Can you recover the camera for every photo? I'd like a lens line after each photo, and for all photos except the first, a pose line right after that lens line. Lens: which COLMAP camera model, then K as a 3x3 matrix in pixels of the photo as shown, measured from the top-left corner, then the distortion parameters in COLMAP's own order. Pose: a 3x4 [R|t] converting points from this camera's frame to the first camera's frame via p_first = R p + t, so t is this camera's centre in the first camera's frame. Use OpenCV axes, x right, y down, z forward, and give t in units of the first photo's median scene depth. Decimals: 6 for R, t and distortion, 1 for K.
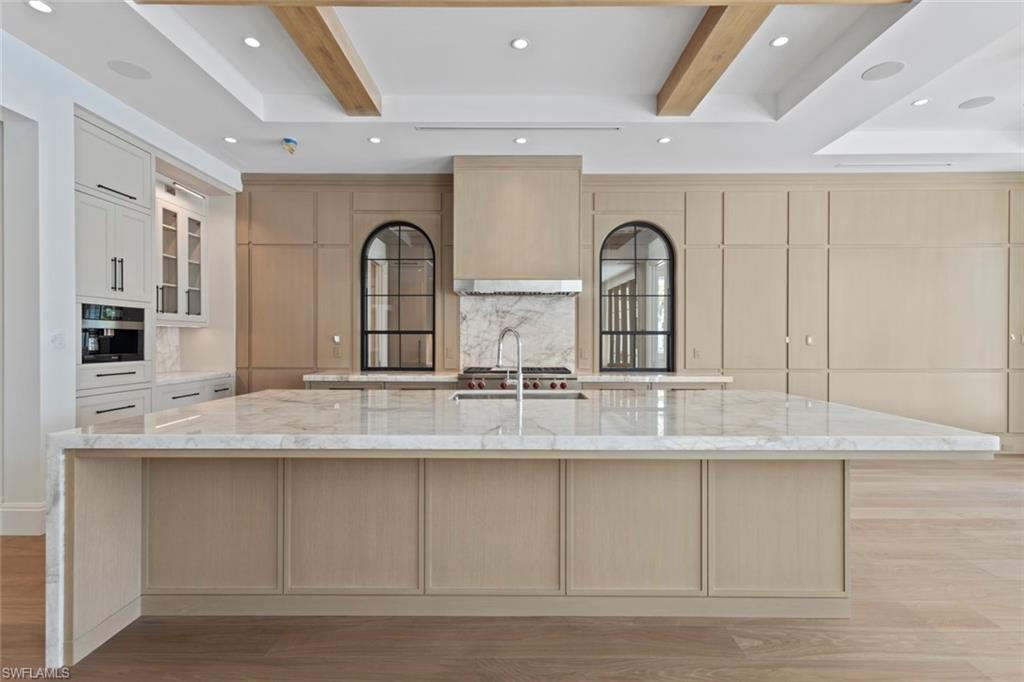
lens RADIAL K [[475.3, 0, 515.3], [0, 475.3, 341.7], [0, 0, 1]] dist [0.007508, 0.000459]
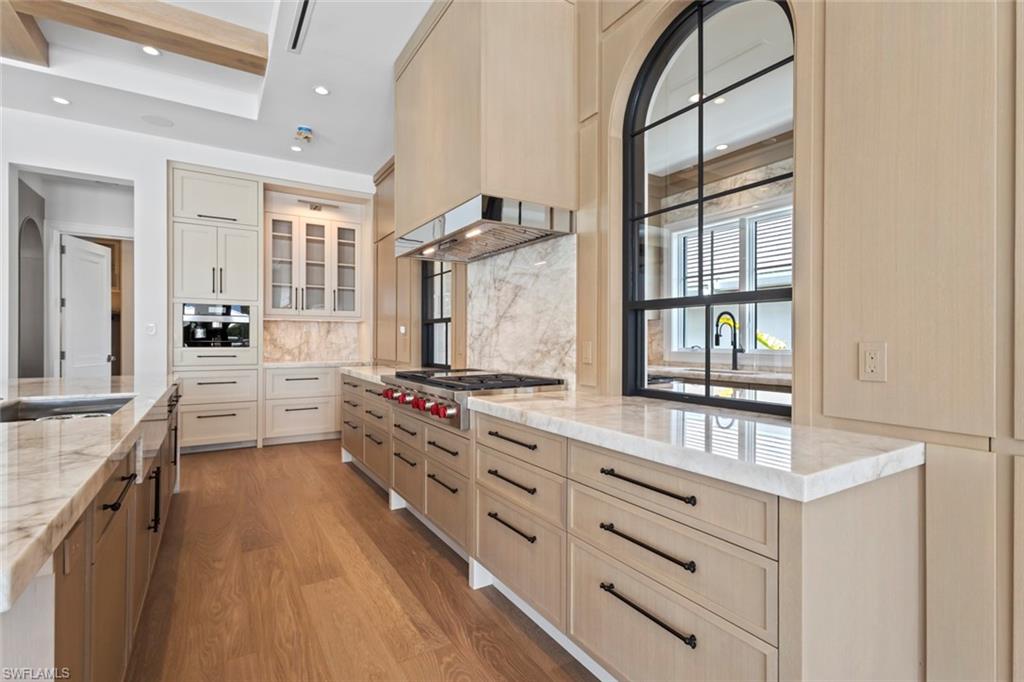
lens RADIAL K [[475.3, 0, 515.3], [0, 475.3, 341.7], [0, 0, 1]] dist [0.007508, 0.000459]
pose [[0.540434, 0.003944, -0.841377, 0.519224], [-0.007440, 0.999972, -0.000091, 0.015714], [0.841354, 0.006309, 0.540448, 0.727186]]
